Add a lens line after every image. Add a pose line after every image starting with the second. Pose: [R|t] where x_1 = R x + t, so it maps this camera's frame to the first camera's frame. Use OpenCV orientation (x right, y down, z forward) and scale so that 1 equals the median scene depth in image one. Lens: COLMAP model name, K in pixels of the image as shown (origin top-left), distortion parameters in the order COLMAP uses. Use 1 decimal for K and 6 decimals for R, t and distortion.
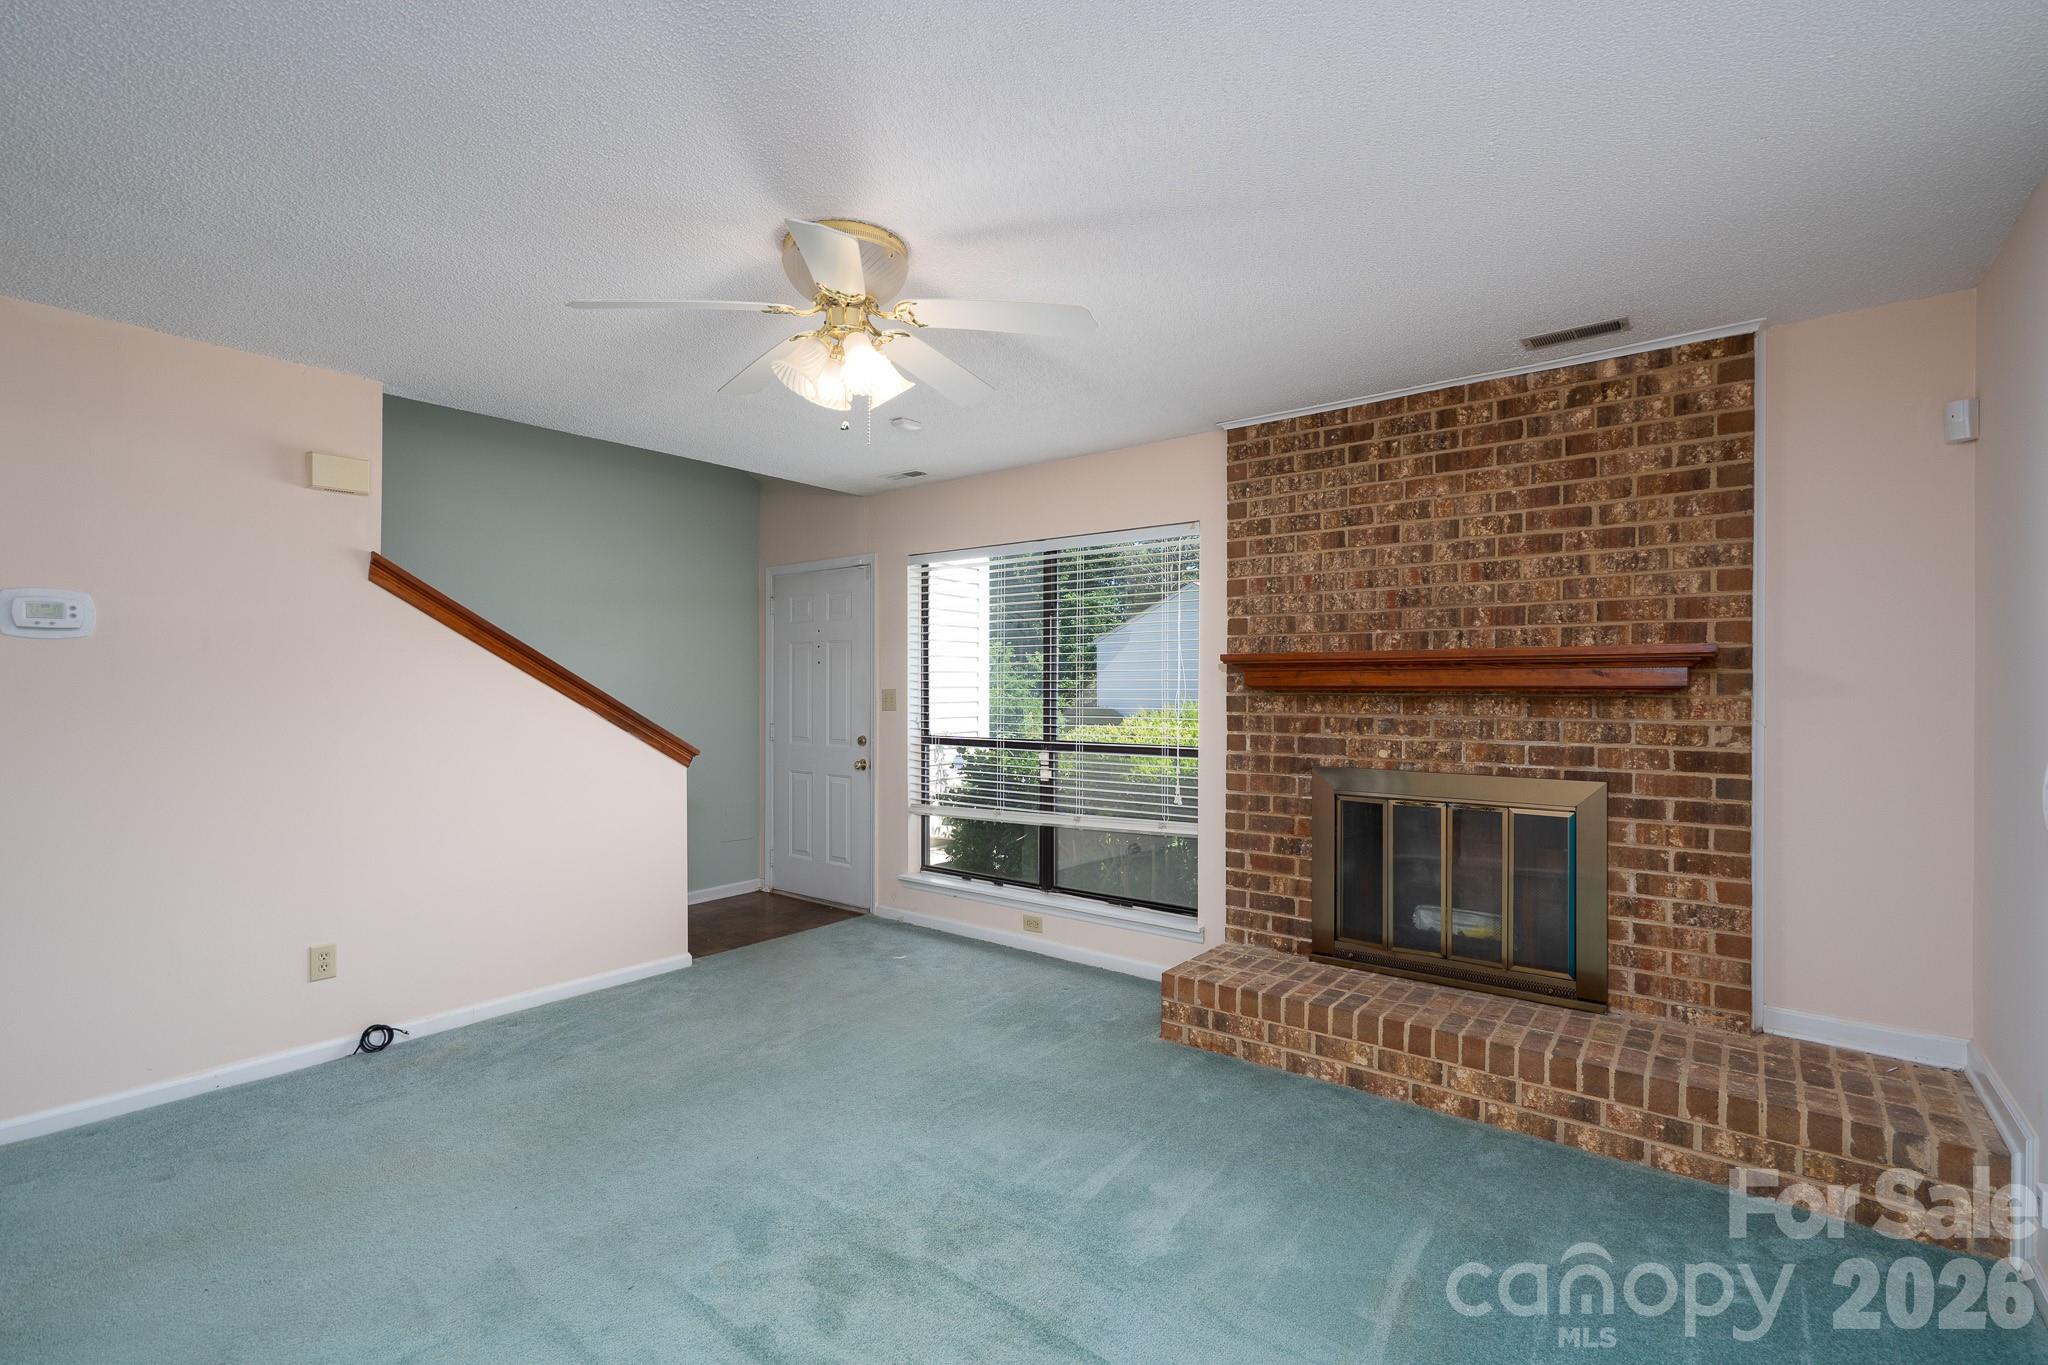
lens RADIAL K [[951.2, 0, 1017.5], [0, 951.2, 685.0], [0, 0, 1]] dist [-0.011679, 0.005828]
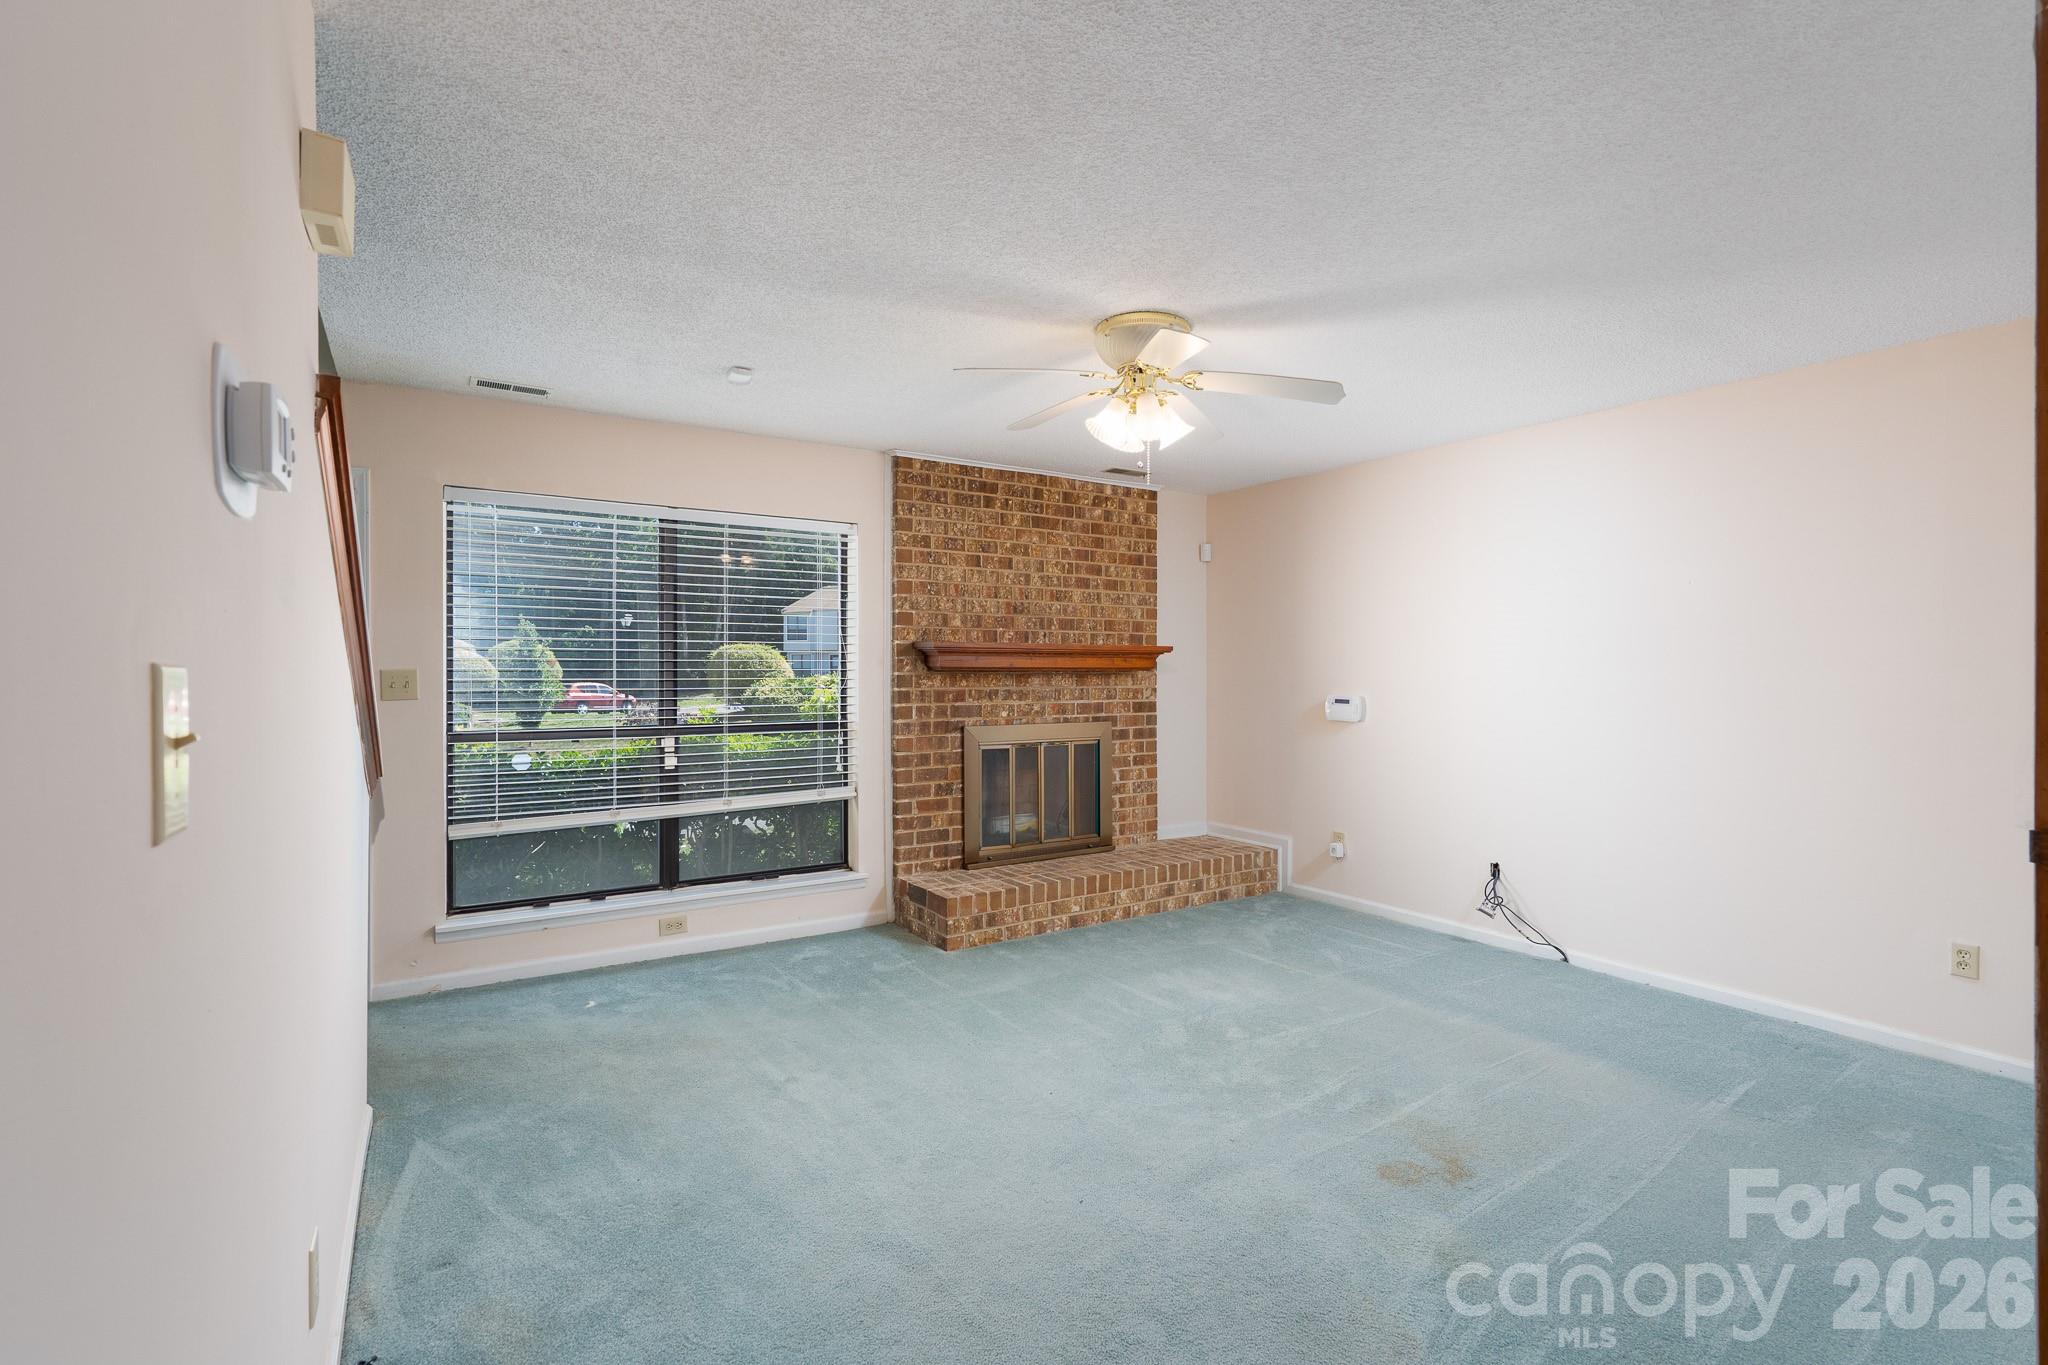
lens RADIAL K [[951.2, 0, 1013.5], [0, 951.2, 680.5], [0, 0, 1]] dist [-0.011679, 0.005828]
pose [[0.310886, -0.005219, 0.950433, -1.069738], [0.000568, 0.999986, 0.005306, 0.014876], [-0.950447, -0.001109, 0.310885, 0.577505]]
